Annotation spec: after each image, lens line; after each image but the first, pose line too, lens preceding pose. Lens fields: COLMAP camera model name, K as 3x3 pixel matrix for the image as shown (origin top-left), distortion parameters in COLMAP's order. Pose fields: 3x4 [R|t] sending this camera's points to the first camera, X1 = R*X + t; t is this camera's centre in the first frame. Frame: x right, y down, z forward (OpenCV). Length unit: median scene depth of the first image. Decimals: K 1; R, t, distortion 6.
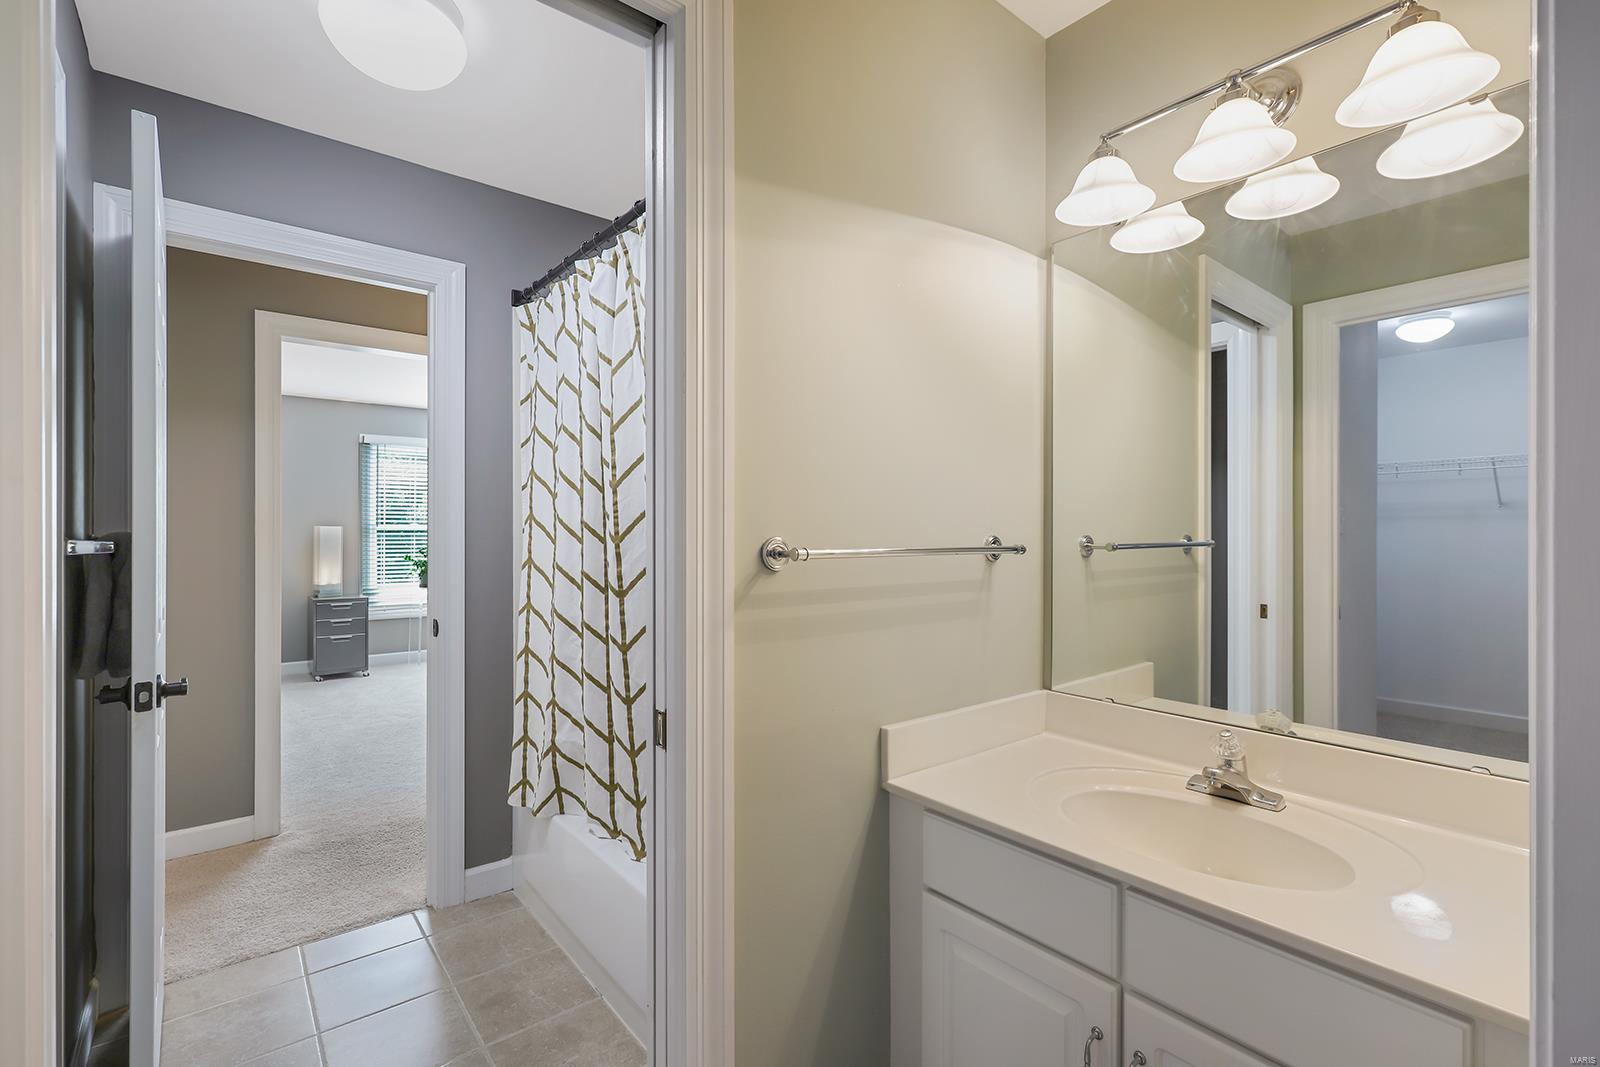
lens RADIAL K [[722.5, 0, 799.8], [0, 722.5, 532.9], [0, 0, 1]] dist [0.000395, 0.001520]
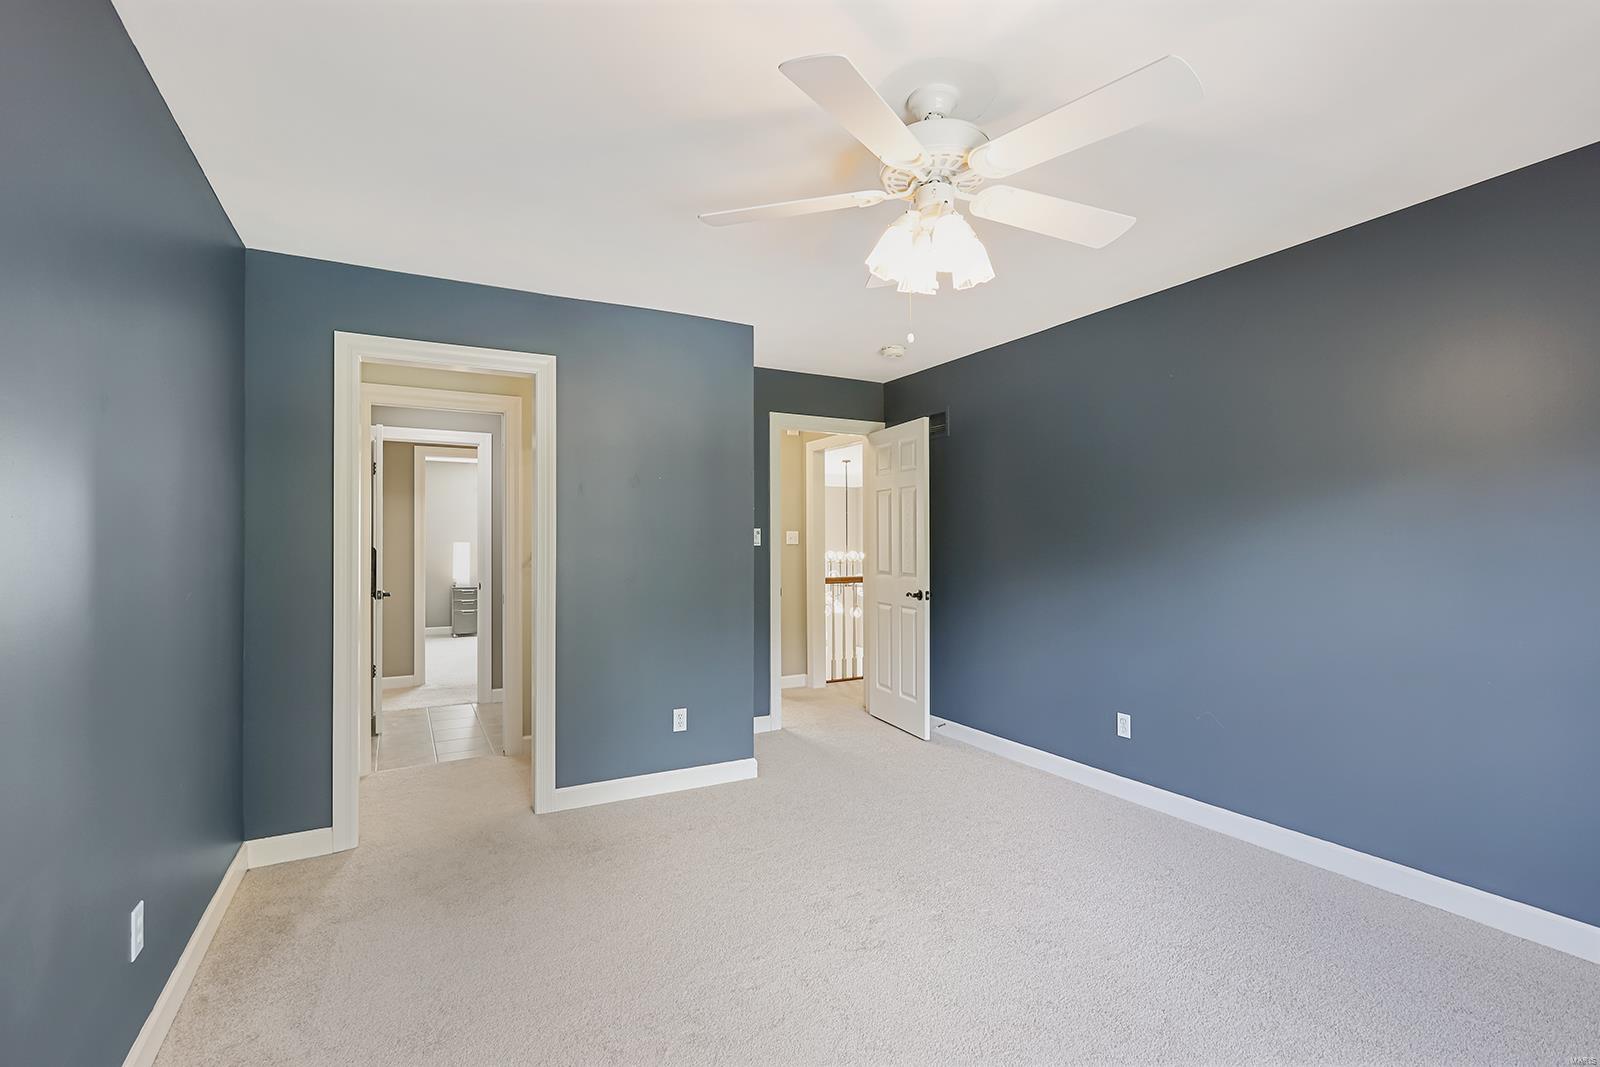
lens RADIAL K [[722.5, 0, 806.0], [0, 722.5, 538.6], [0, 0, 1]] dist [0.000395, 0.001520]
pose [[0.985815, -0.008440, -0.167623, 0.785898], [0.006768, 0.999921, -0.010549, 0.007666], [0.167698, 0.009265, 0.985795, -0.962189]]
